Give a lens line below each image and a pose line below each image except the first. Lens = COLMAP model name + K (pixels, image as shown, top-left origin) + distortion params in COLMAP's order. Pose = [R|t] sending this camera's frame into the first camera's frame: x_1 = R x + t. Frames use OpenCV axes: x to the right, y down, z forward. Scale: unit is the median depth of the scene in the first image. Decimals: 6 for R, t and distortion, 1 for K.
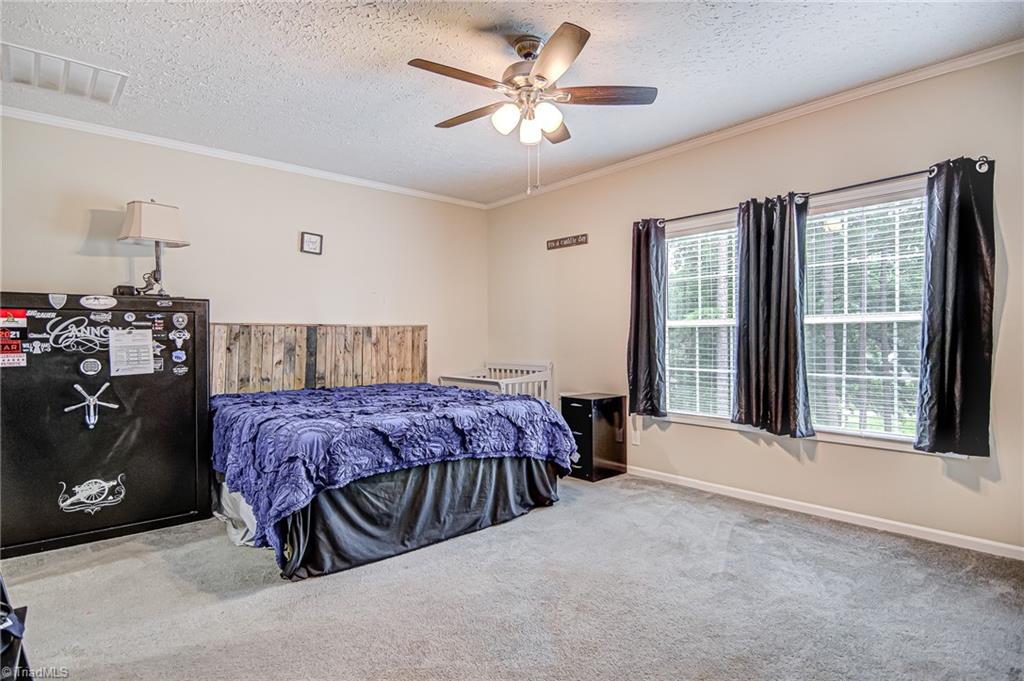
lens RADIAL K [[536.4, 0, 511.5], [0, 536.4, 338.7], [0, 0, 1]] dist [0.013486, -0.011600]
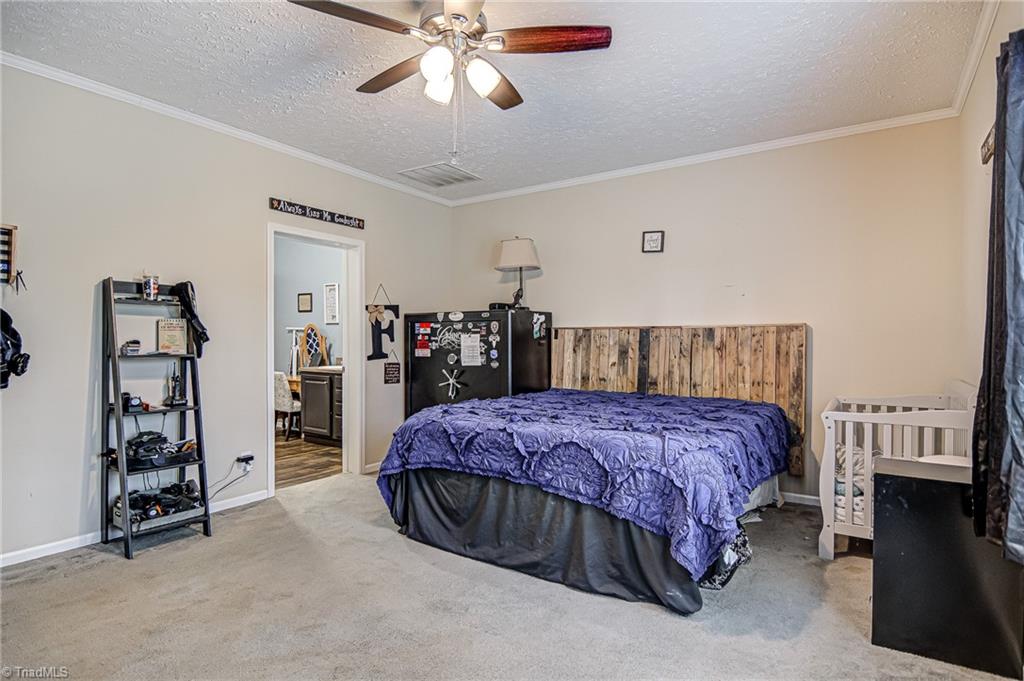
lens RADIAL K [[536.4, 0, 512.4], [0, 536.4, 343.4], [0, 0, 1]] dist [0.013486, -0.011600]
pose [[0.252813, 0.011528, -0.967446, 0.671810], [-0.005079, 0.999931, 0.010588, -0.007814], [0.967502, 0.002237, 0.252854, 0.708327]]
